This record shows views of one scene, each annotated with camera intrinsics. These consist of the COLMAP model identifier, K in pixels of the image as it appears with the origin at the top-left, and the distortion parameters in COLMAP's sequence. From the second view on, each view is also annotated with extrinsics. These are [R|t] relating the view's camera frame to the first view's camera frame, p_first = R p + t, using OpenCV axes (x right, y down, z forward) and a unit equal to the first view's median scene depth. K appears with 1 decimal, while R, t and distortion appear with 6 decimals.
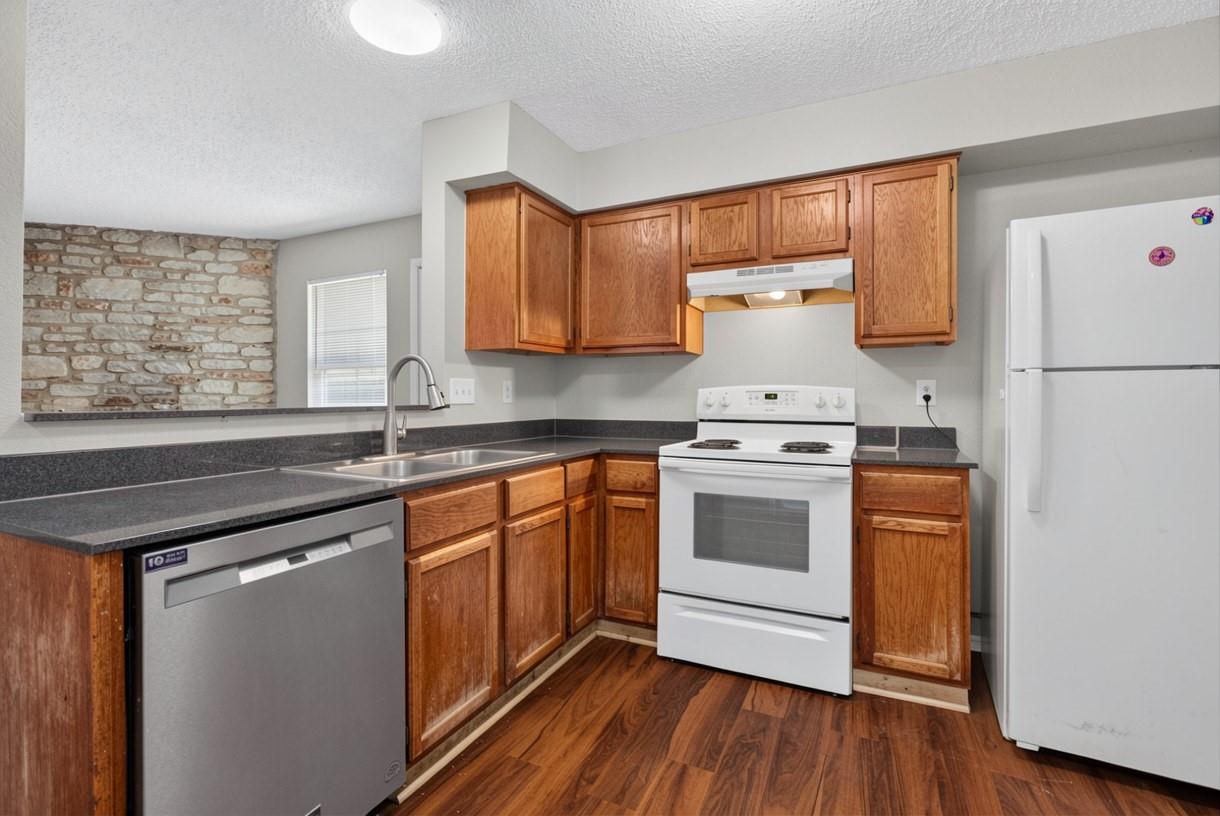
lens RADIAL K [[552.6, 0, 610.8], [0, 552.6, 395.3], [0, 0, 1]] dist [-0.009157, -0.000148]
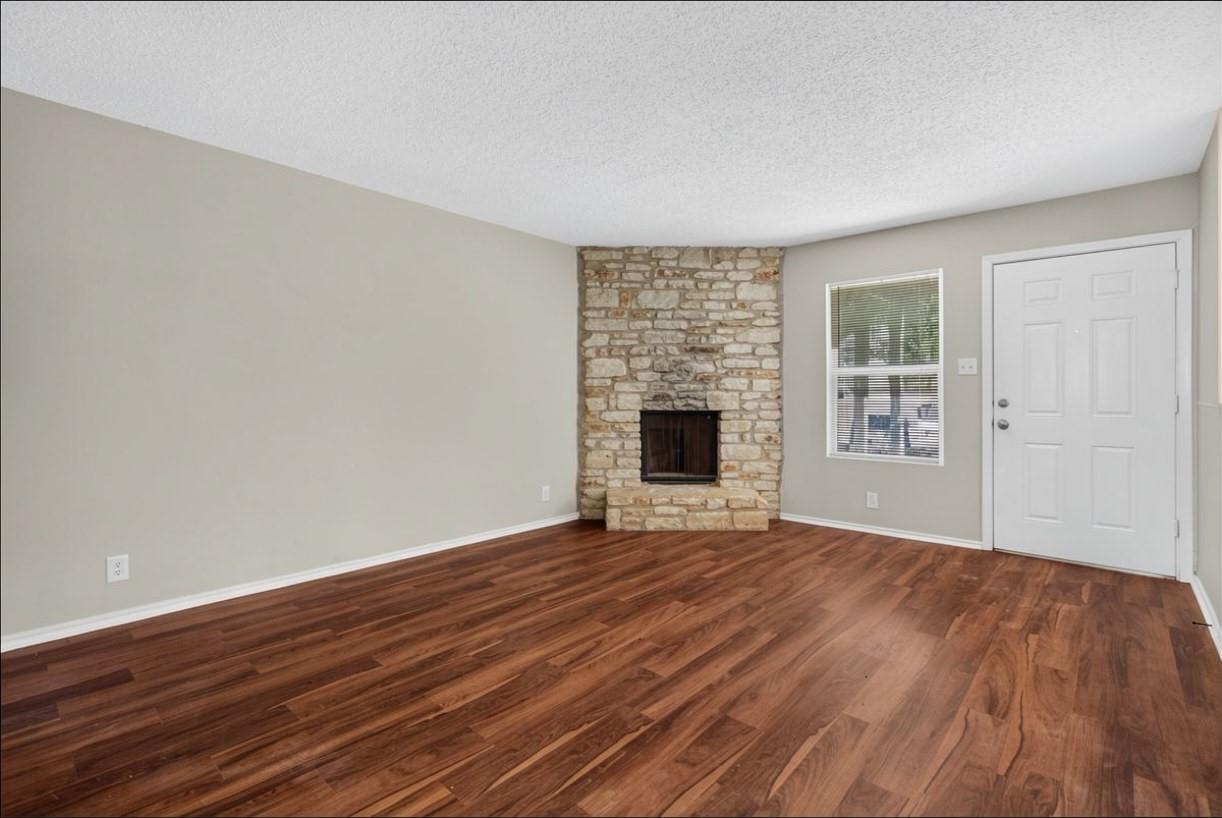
lens RADIAL K [[553.5, 0, 611.8], [0, 553.5, 396.3], [0, 0, 1]] dist [-0.009157, -0.000148]
pose [[0.956761, 0.002092, -0.290869, -0.776774], [0.000351, 0.999965, 0.008347, 0.000188], [0.290877, -0.008088, 0.956726, -0.166320]]
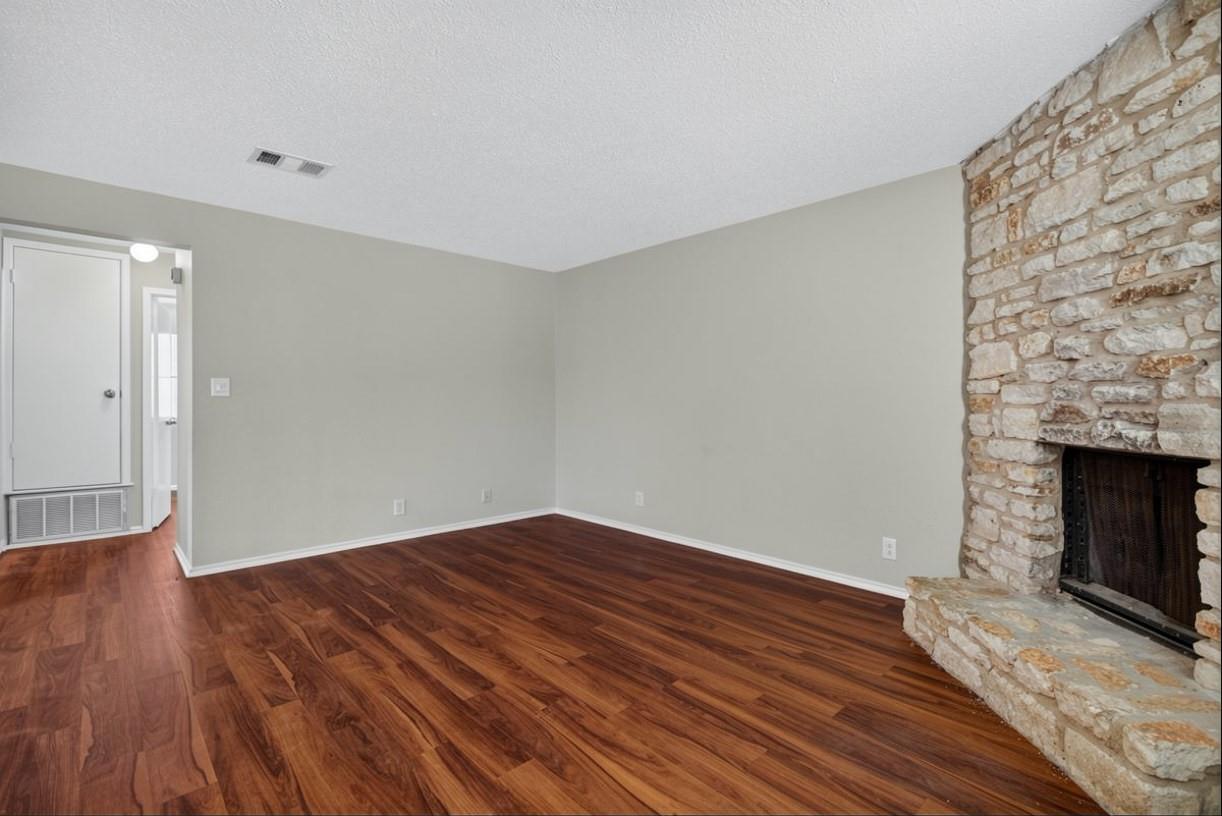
lens RADIAL K [[551.1, 0, 611.0], [0, 551.1, 408.0], [0, 0, 1]] dist [-0.003450, -0.000234]
pose [[-0.363989, 0.009218, -0.931357, -0.300387], [-0.000908, 0.999947, 0.010251, -0.000448], [0.931403, 0.004577, -0.363962, 0.923447]]
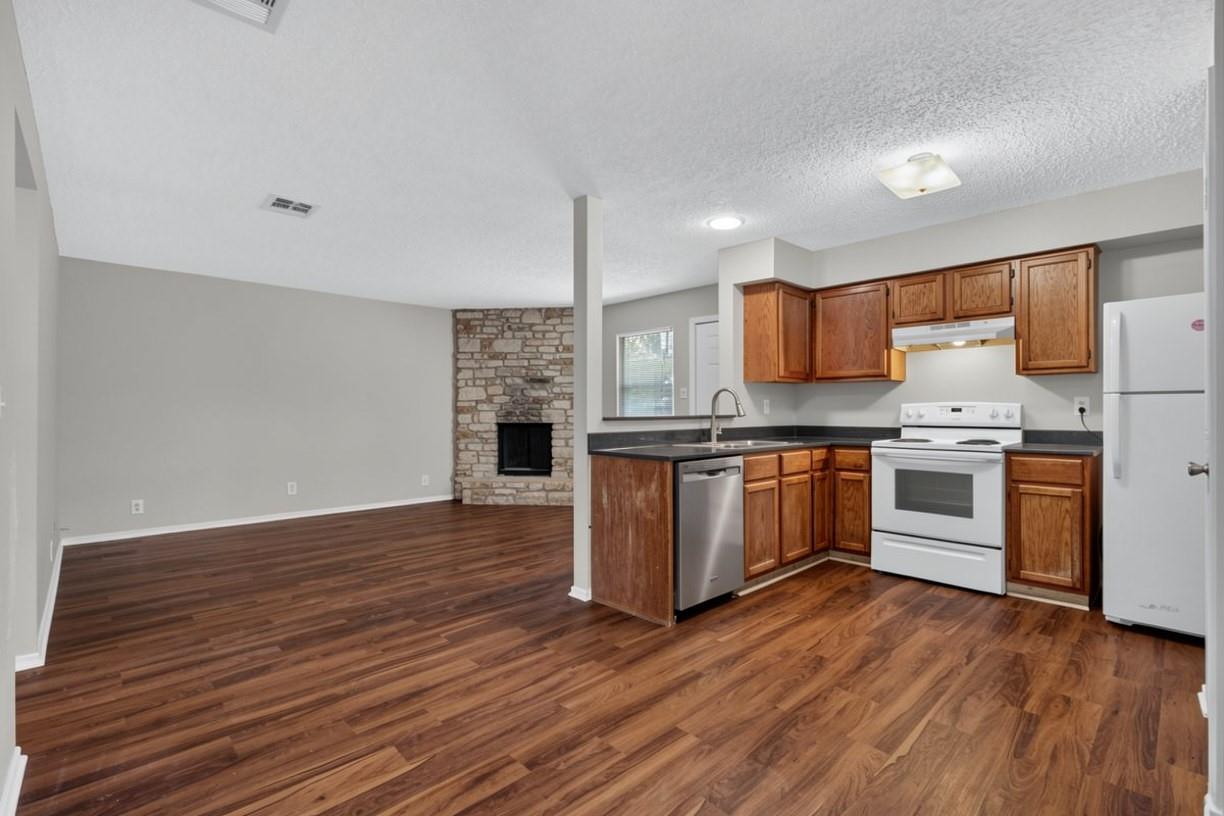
lens RADIAL K [[552.0, 0, 612.0], [0, 552.0, 408.0], [0, 0, 1]] dist [-0.003450, -0.000234]
pose [[0.934963, -0.004434, -0.354717, -0.032711], [0.004035, 0.999990, -0.001866, -0.002264], [0.354721, 0.000313, 0.934972, -0.512113]]
